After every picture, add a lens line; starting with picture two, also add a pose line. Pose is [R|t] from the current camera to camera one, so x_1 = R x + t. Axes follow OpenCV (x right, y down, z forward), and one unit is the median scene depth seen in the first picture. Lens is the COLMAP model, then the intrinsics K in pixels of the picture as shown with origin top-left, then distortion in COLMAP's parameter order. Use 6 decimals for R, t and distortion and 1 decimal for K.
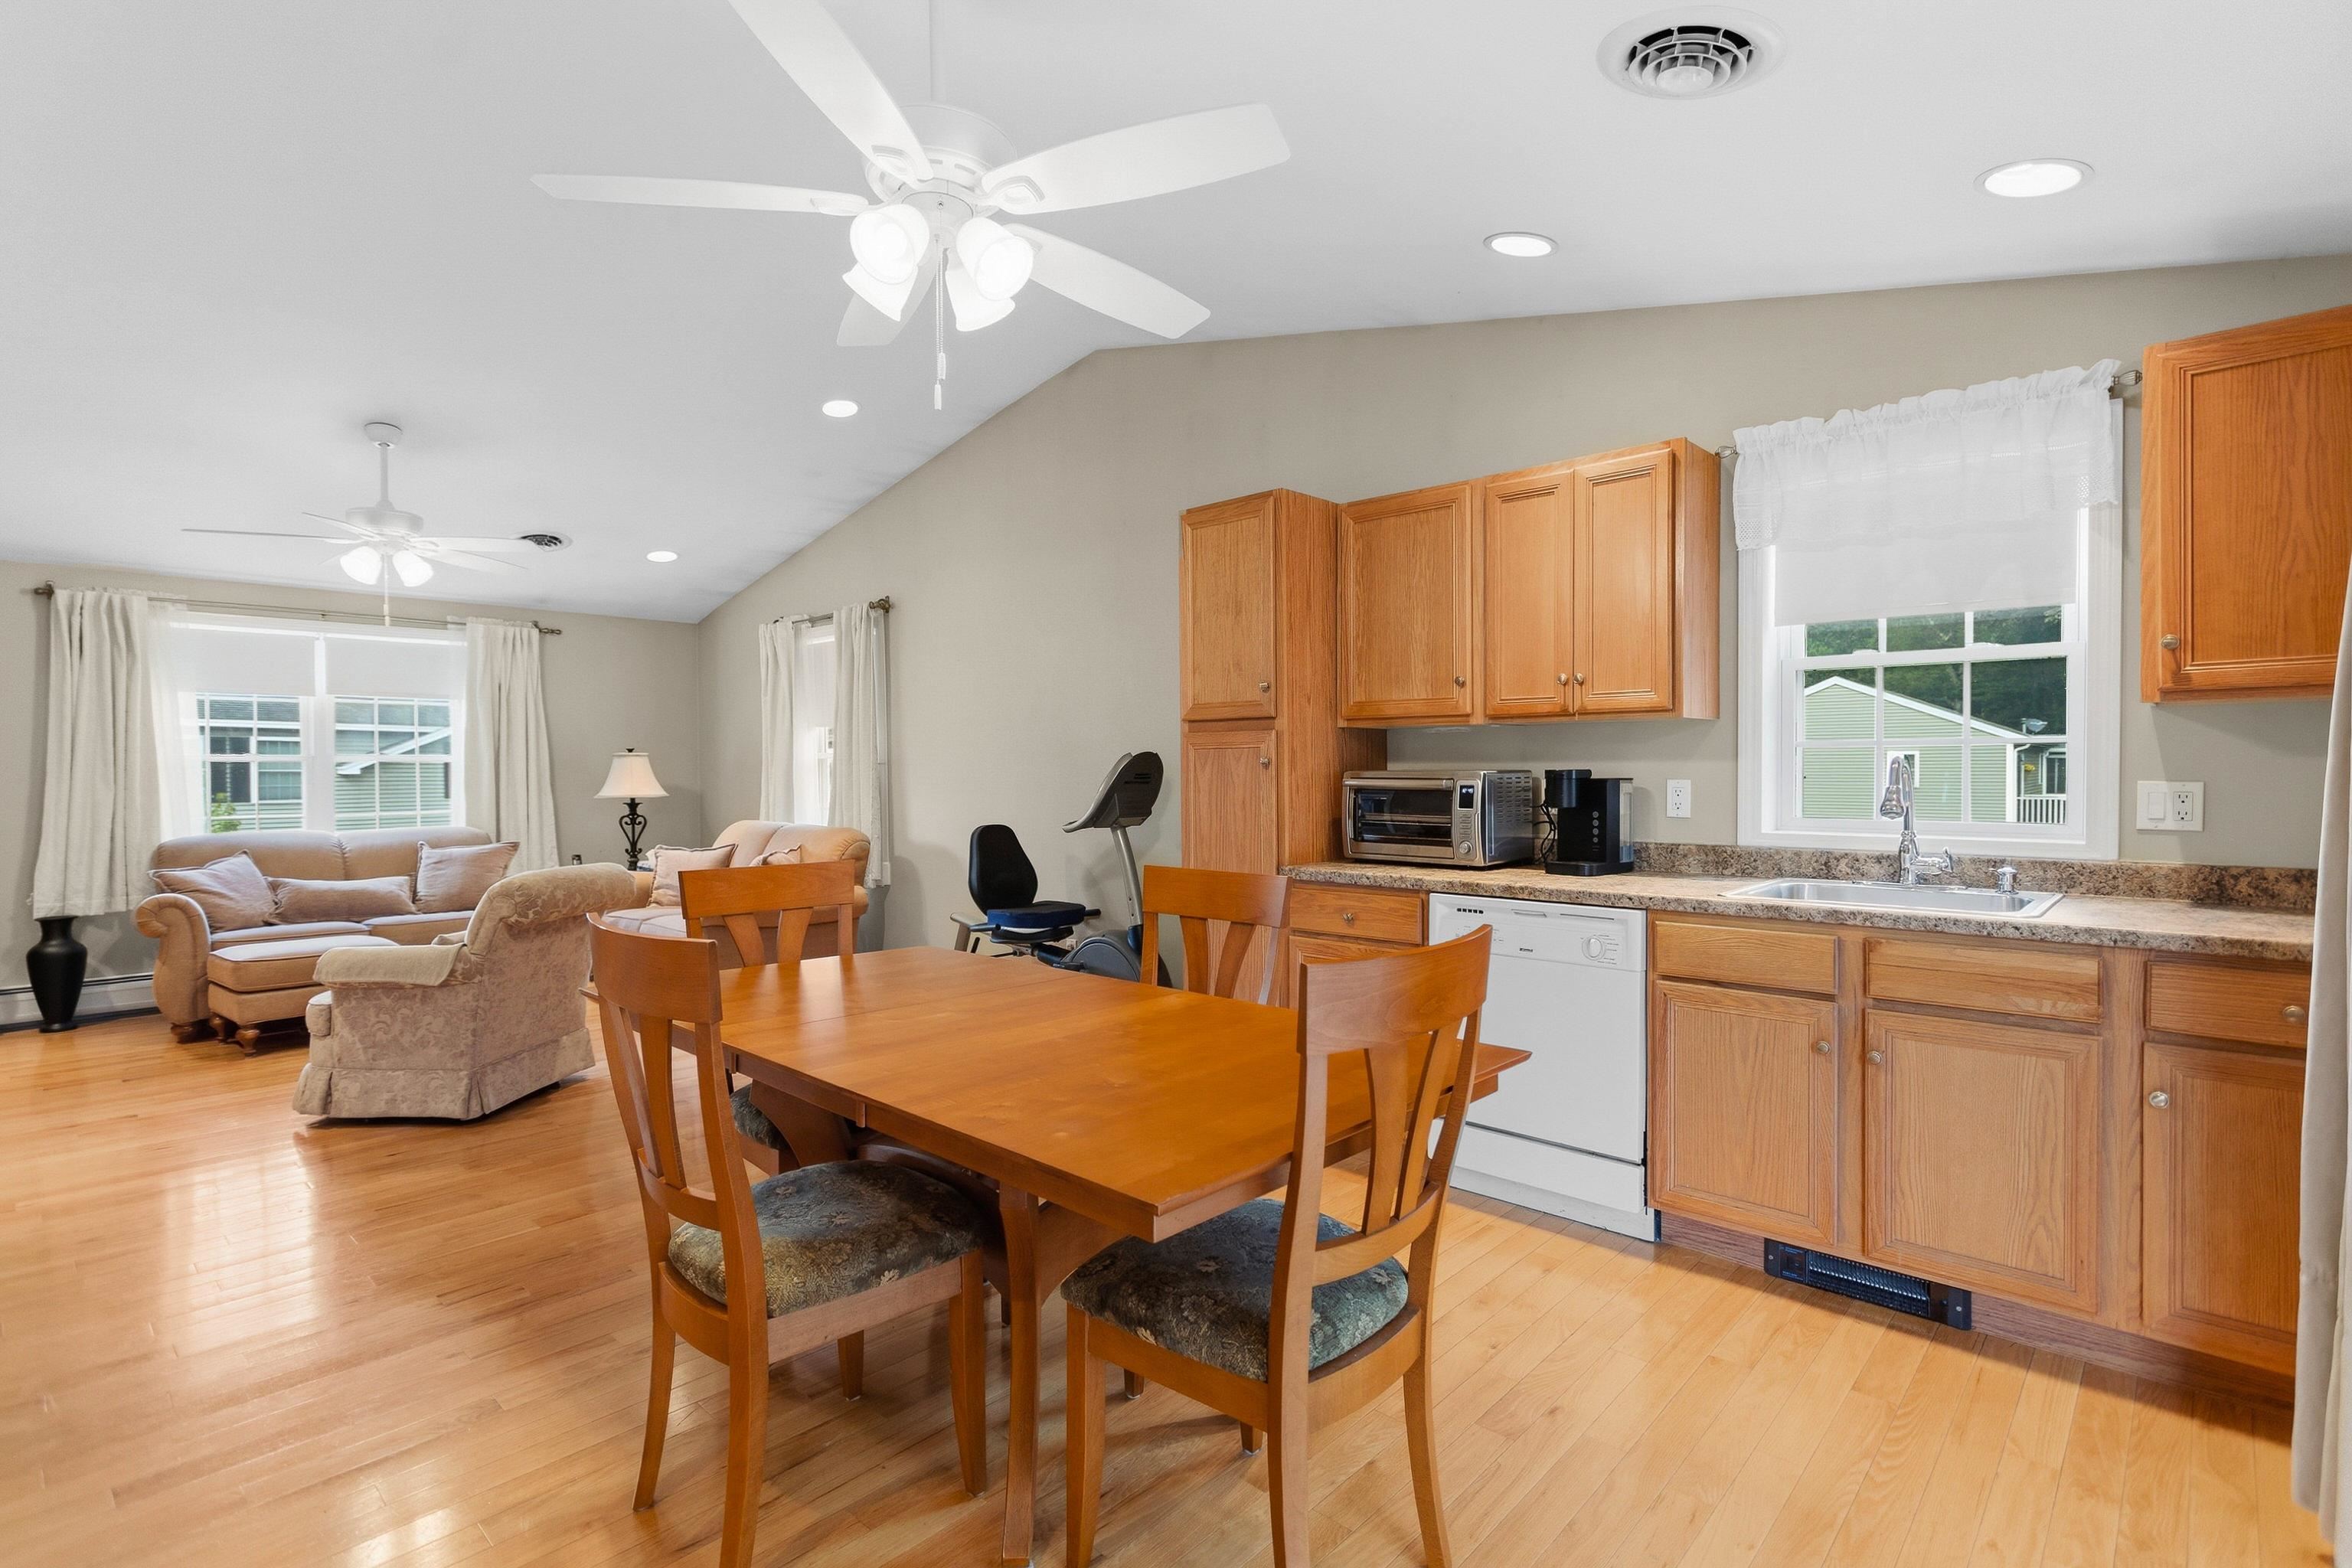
lens RADIAL K [[1117.2, 0, 1180.9], [0, 1117.2, 784.5], [0, 0, 1]] dist [0.001007, 0.003325]
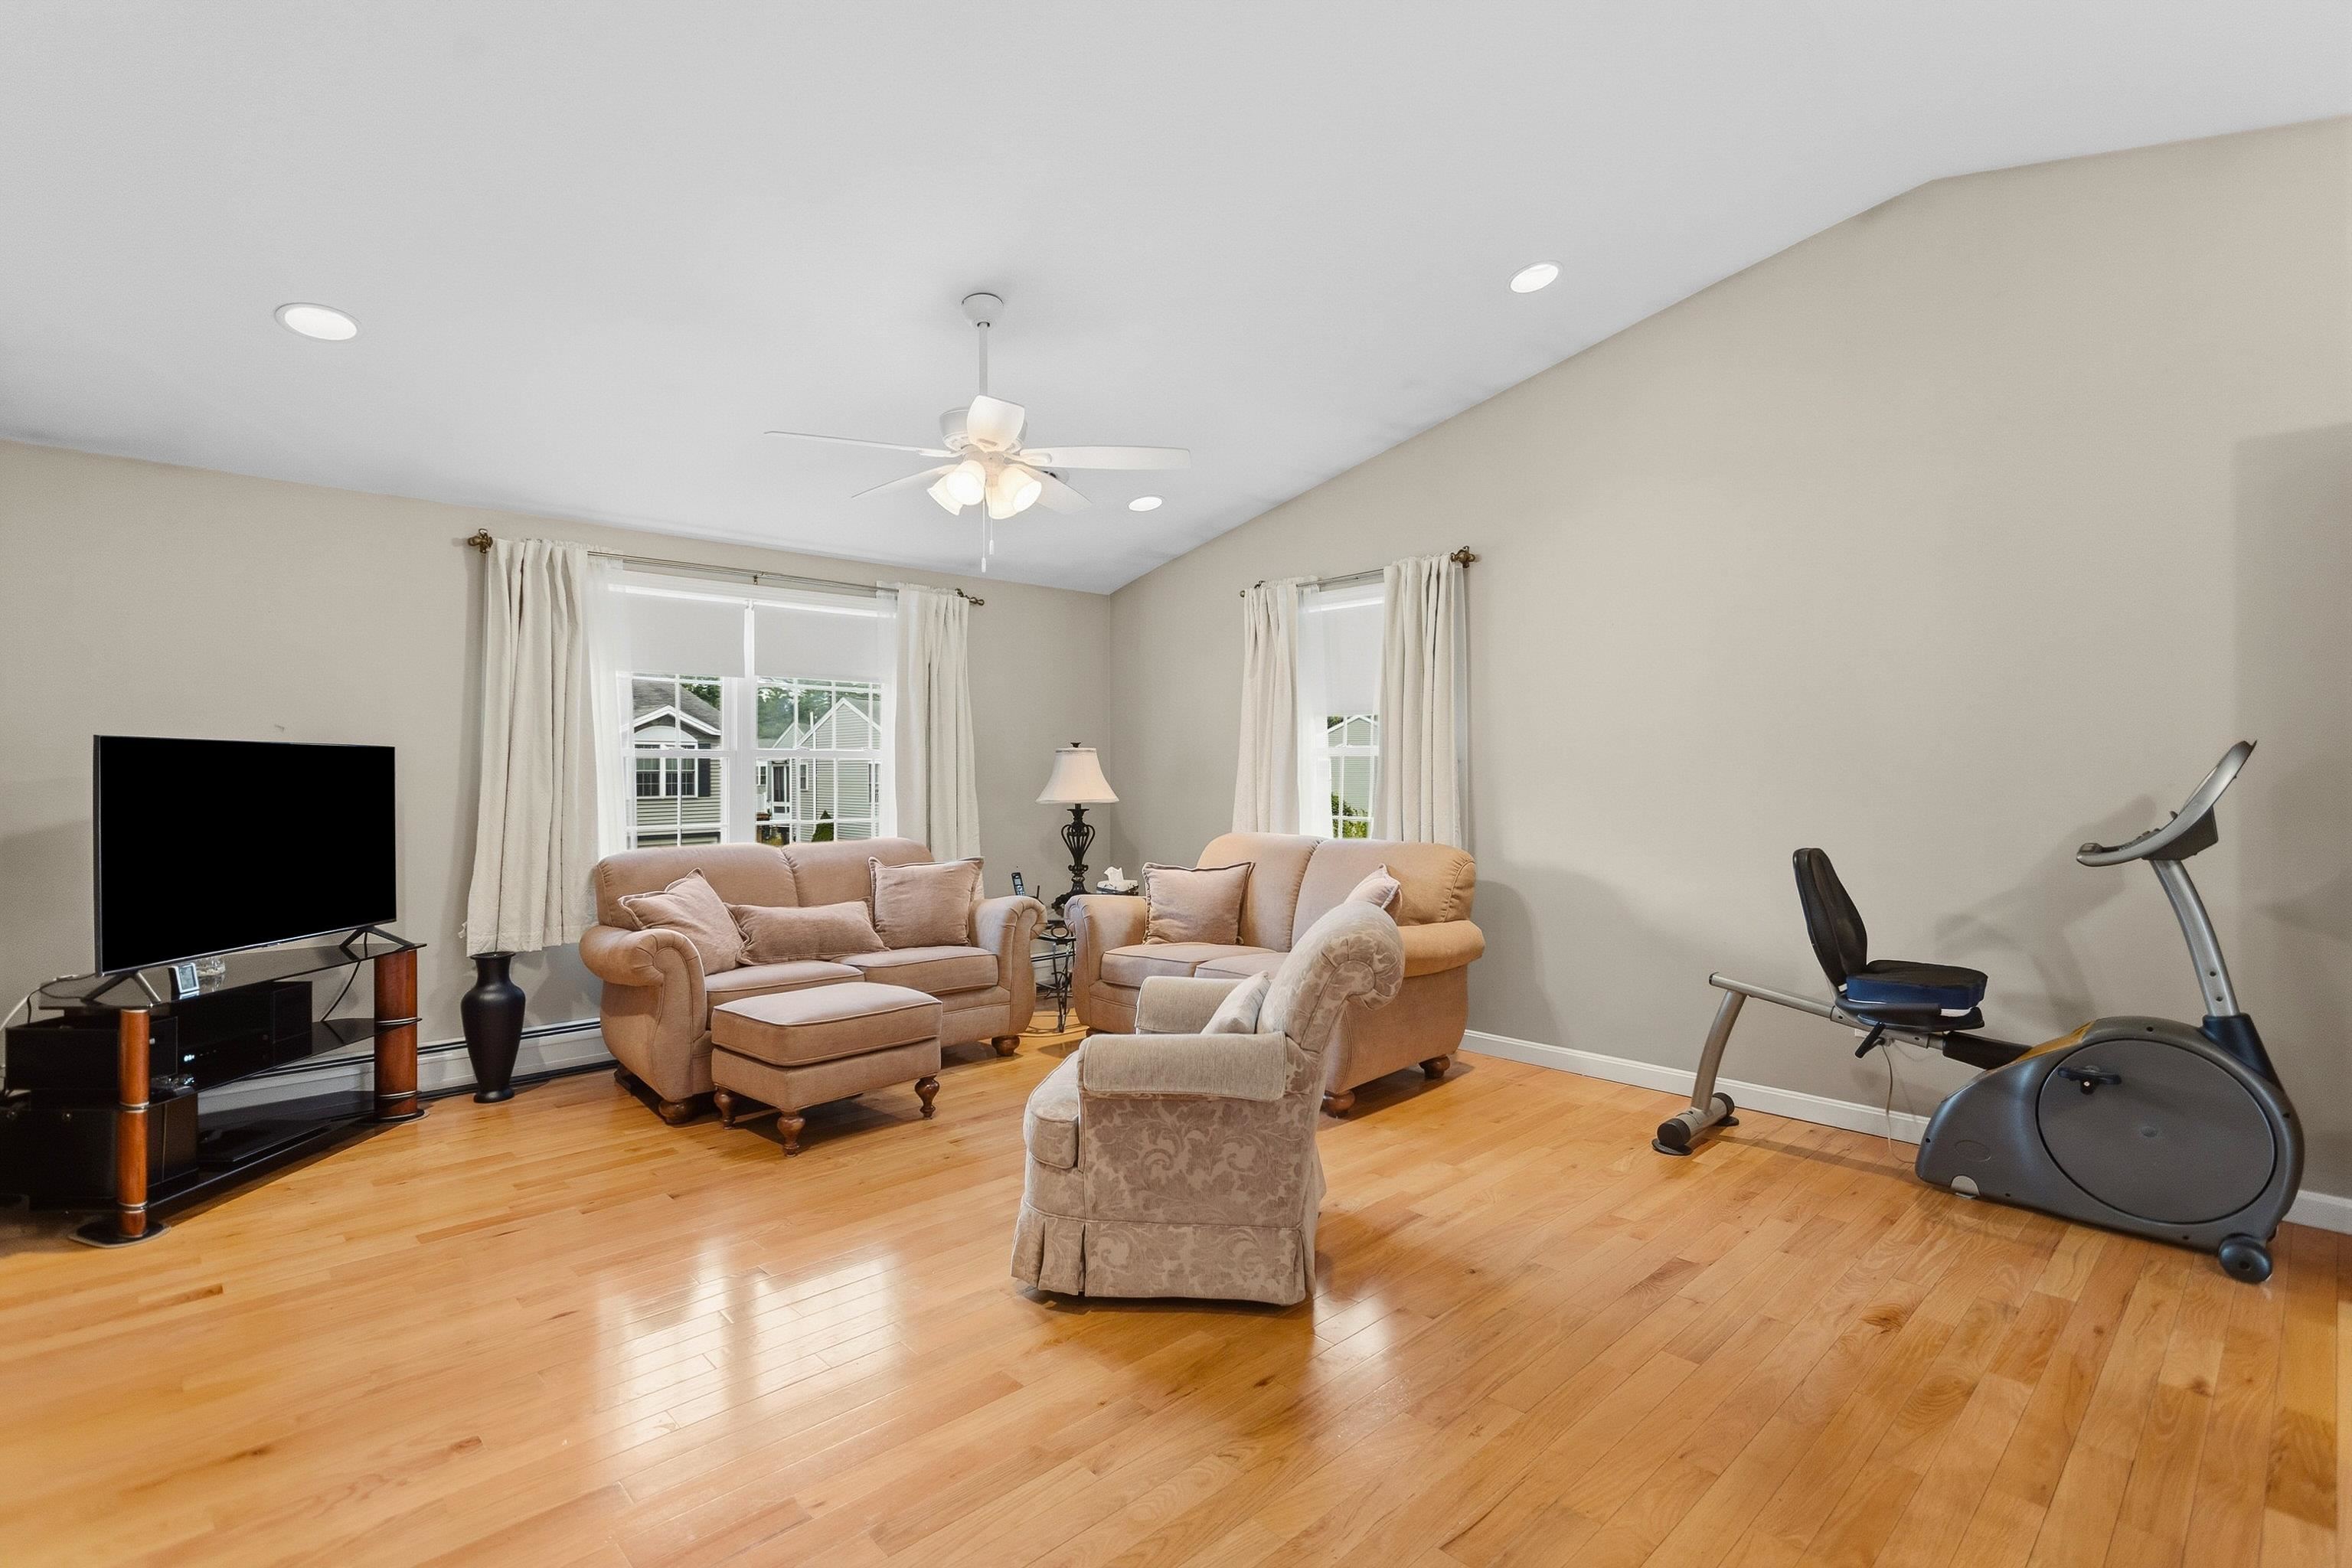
lens RADIAL K [[1117.2, 0, 1172.3], [0, 1117.2, 773.5], [0, 0, 1]] dist [0.001007, 0.003325]
pose [[0.997932, 0.002613, -0.064230, -0.465898], [-0.003345, 0.999931, -0.011289, -0.001124], [0.064196, 0.011480, 0.997871, 0.240862]]
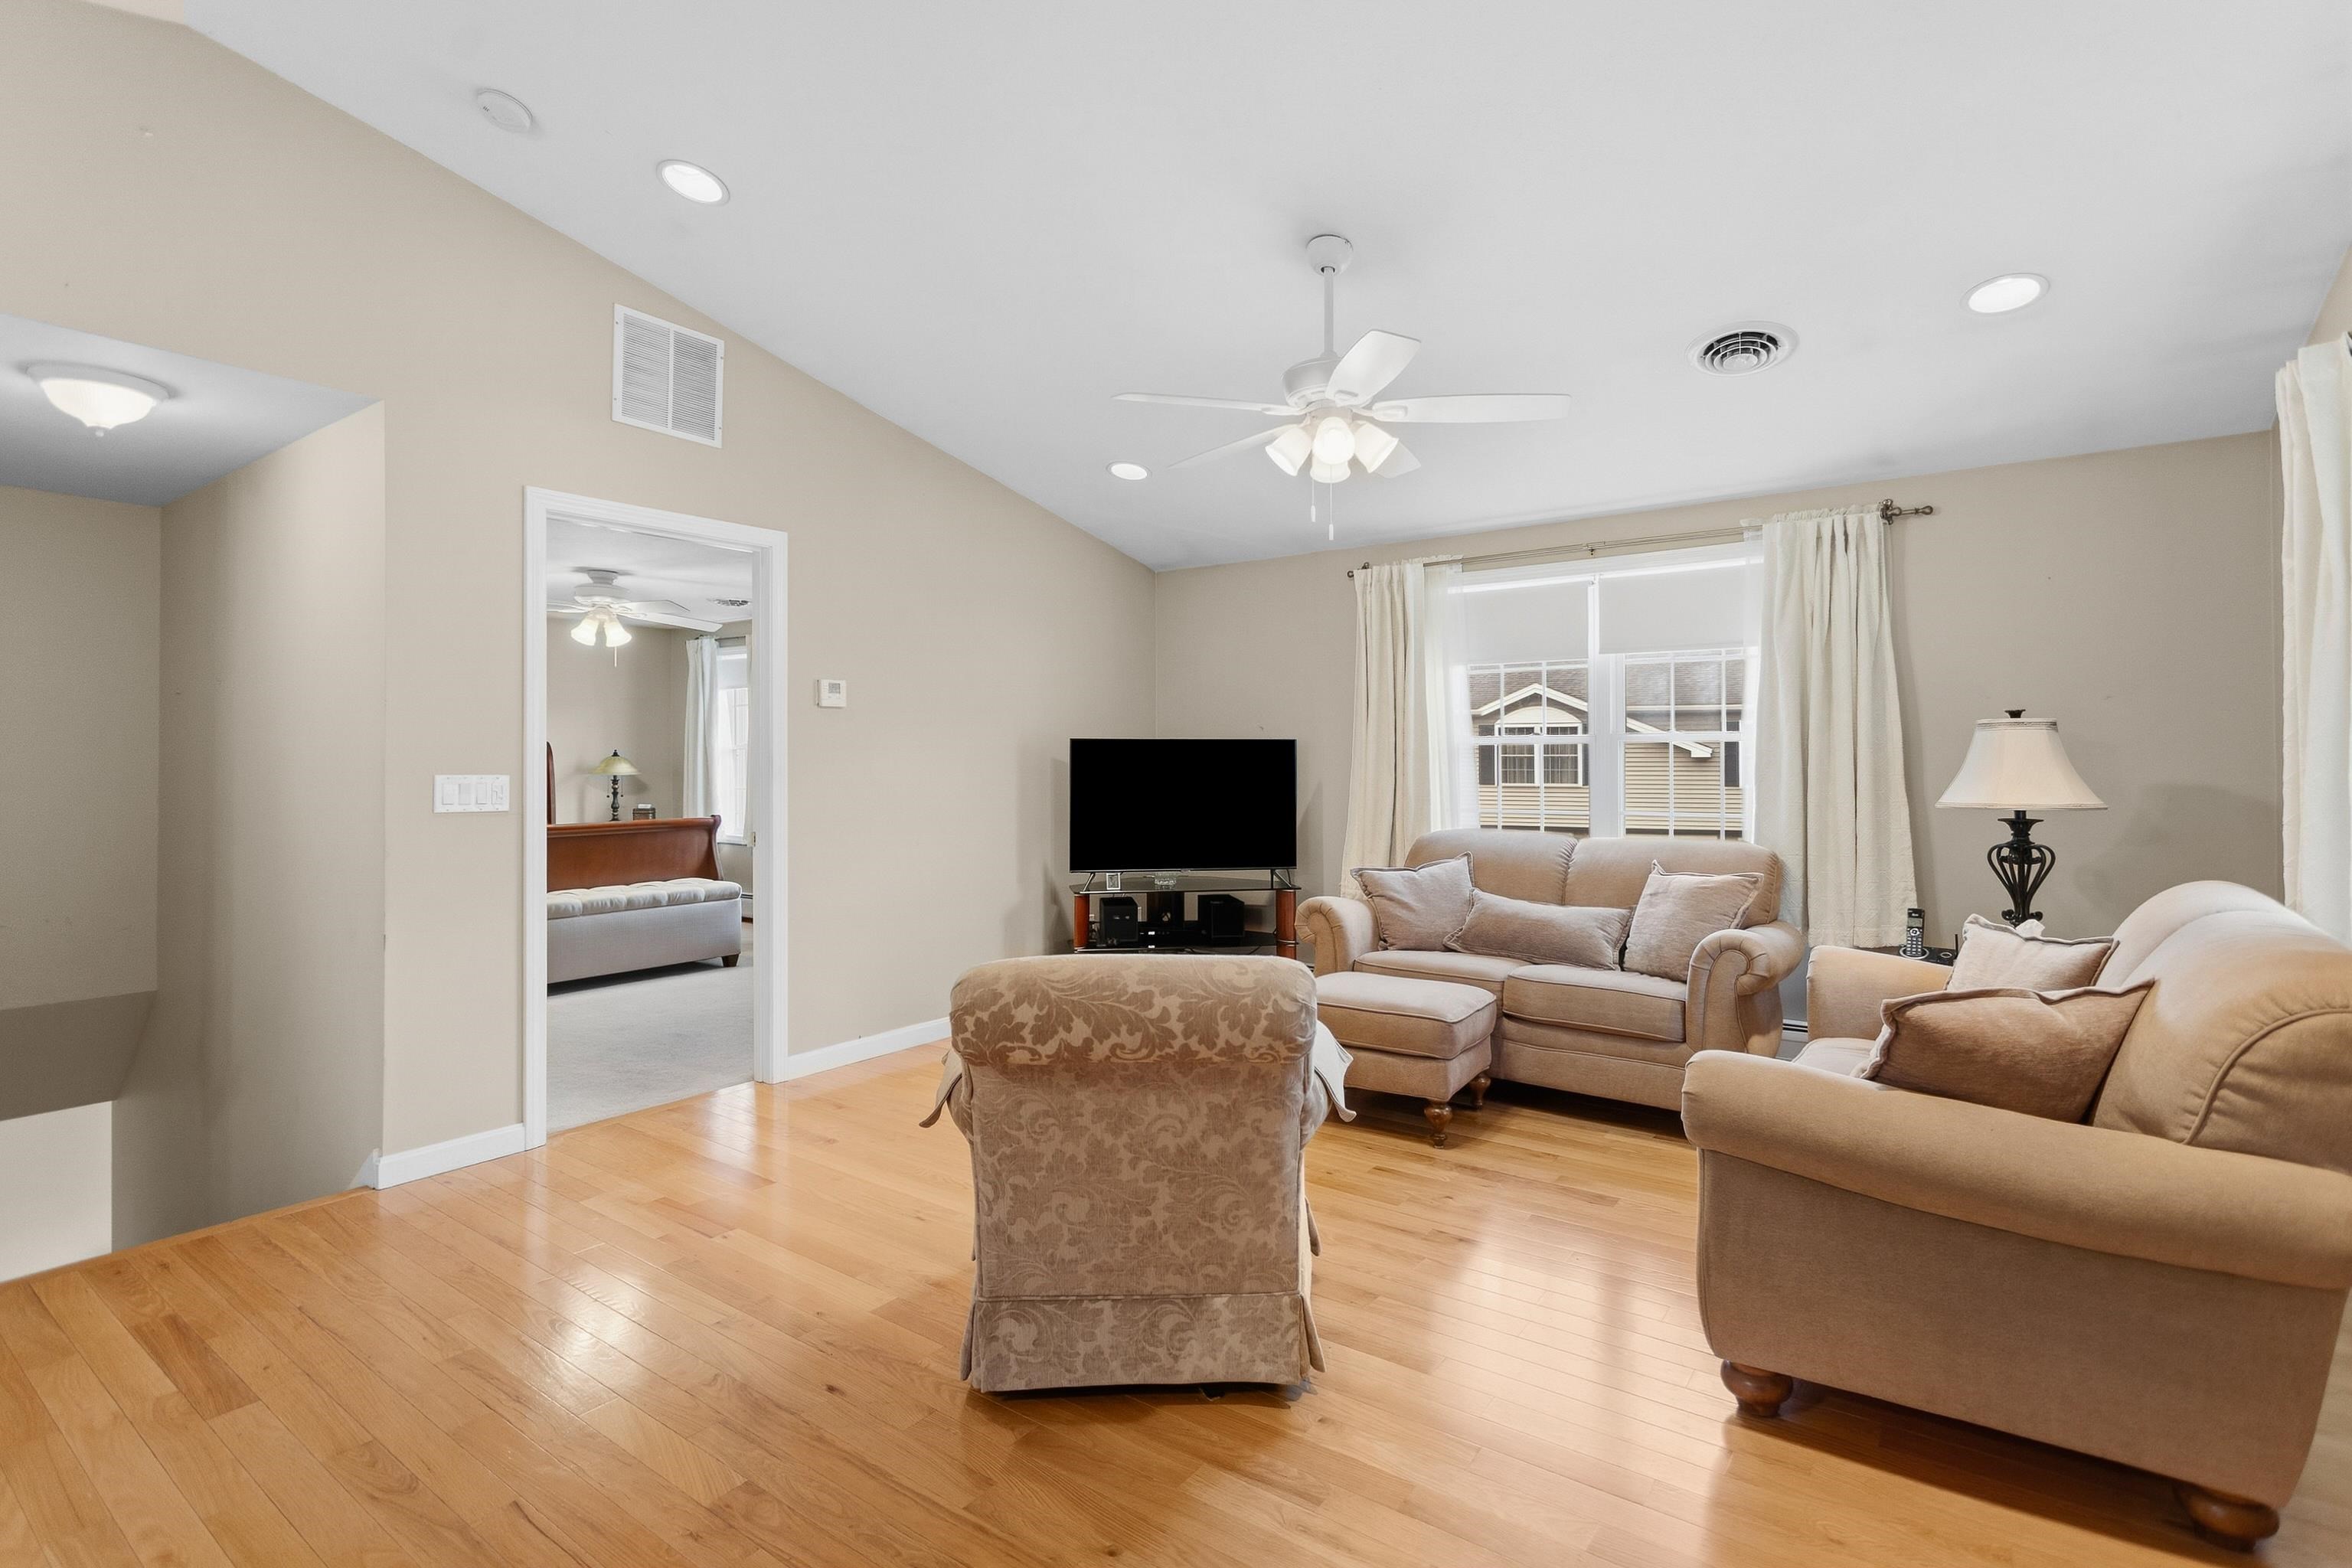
lens RADIAL K [[1117.2, 0, 1196.3], [0, 1117.2, 749.1], [0, 0, 1]] dist [0.001007, 0.003325]
pose [[0.117754, -0.004823, -0.993031, -0.050158], [-0.011950, 0.999909, -0.006274, -0.009562], [0.992971, 0.012606, 0.117686, 0.729322]]
